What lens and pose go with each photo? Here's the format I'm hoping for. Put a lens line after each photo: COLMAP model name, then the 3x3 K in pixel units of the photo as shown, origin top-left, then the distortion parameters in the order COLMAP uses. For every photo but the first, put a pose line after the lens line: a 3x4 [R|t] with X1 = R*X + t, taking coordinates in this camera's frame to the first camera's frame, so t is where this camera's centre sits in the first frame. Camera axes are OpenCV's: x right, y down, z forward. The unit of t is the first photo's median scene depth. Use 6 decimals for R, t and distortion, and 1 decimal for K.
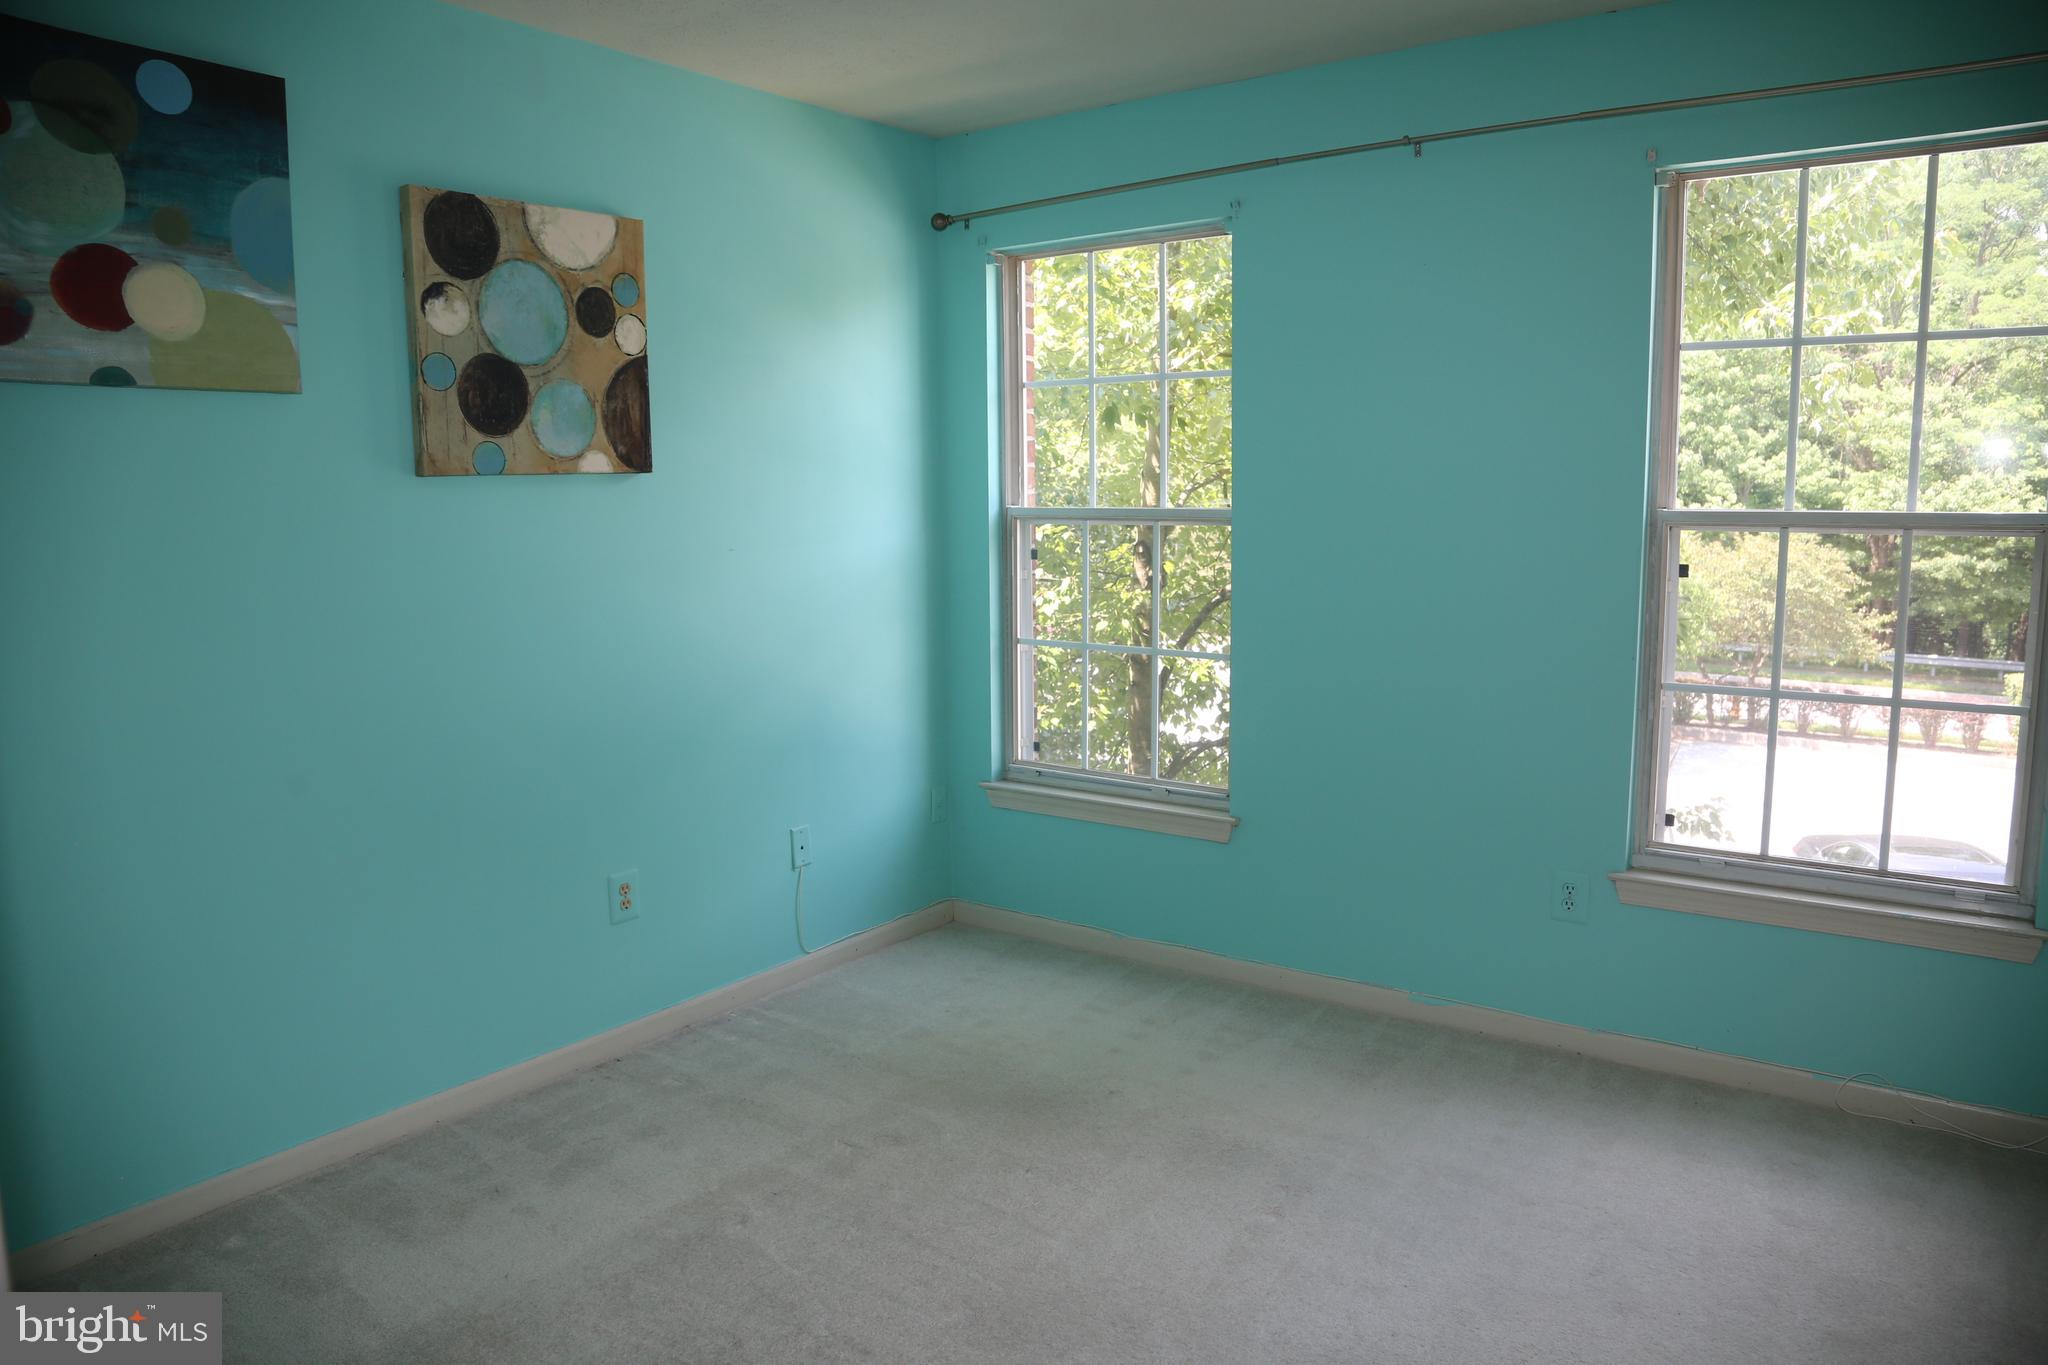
lens RADIAL K [[1377.8, 0, 1021.1], [0, 1377.8, 672.9], [0, 0, 1]] dist [-0.123459, 0.070657]
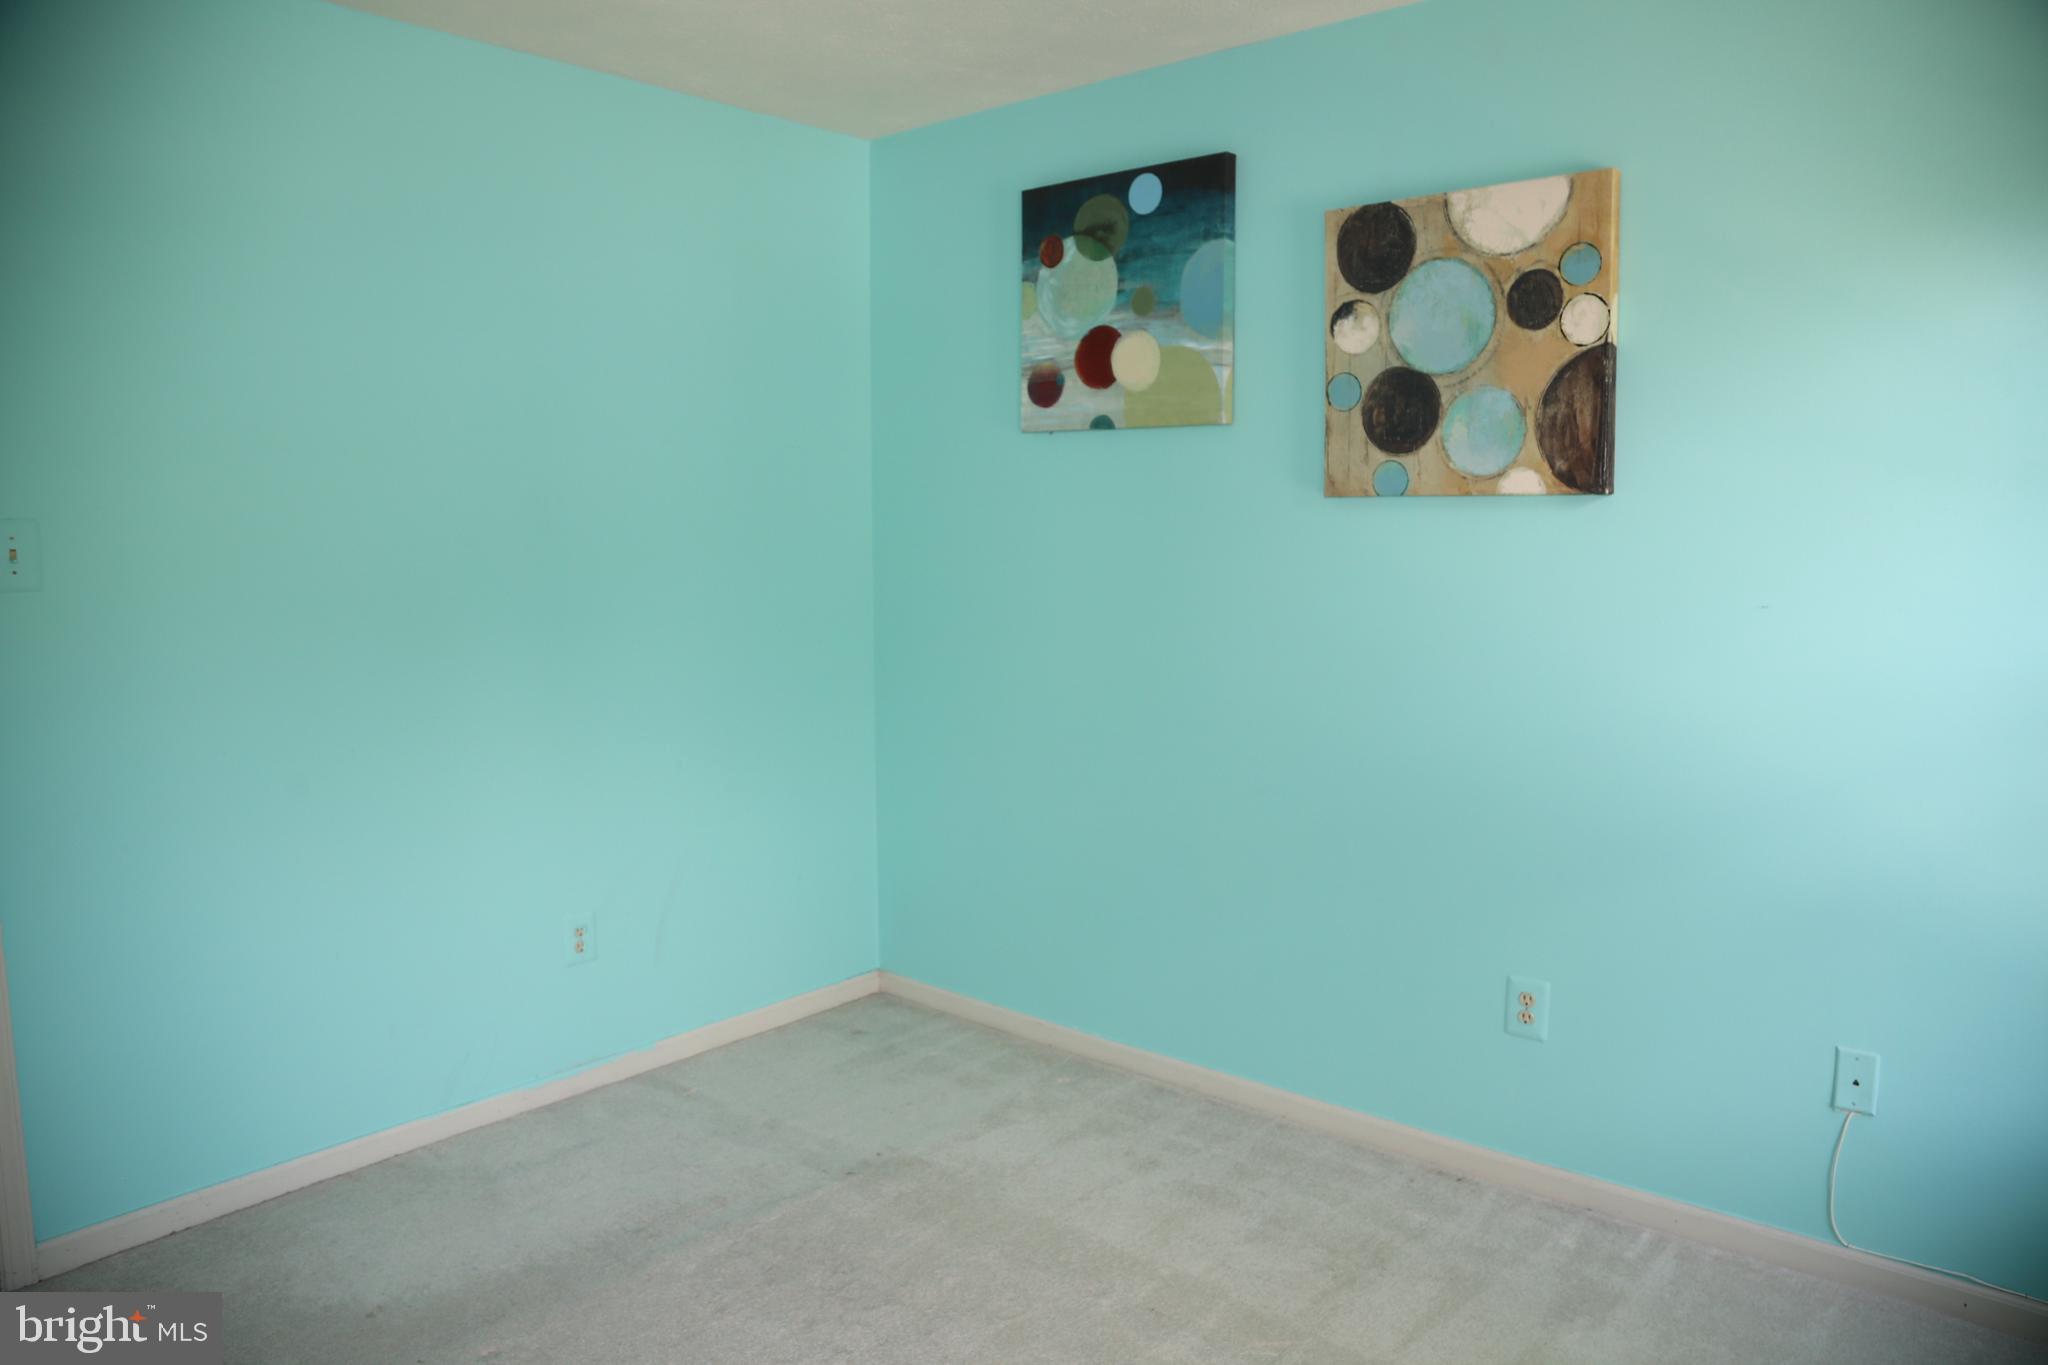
lens RADIAL K [[1377.8, 0, 1021.1], [0, 1377.8, 672.9], [0, 0, 1]] dist [-0.123459, 0.070657]
pose [[-0.065611, 0.127377, -0.989682, 0.587665], [-0.127865, 0.982569, 0.134938, -0.122195], [0.989619, 0.135399, -0.048181, 0.816928]]
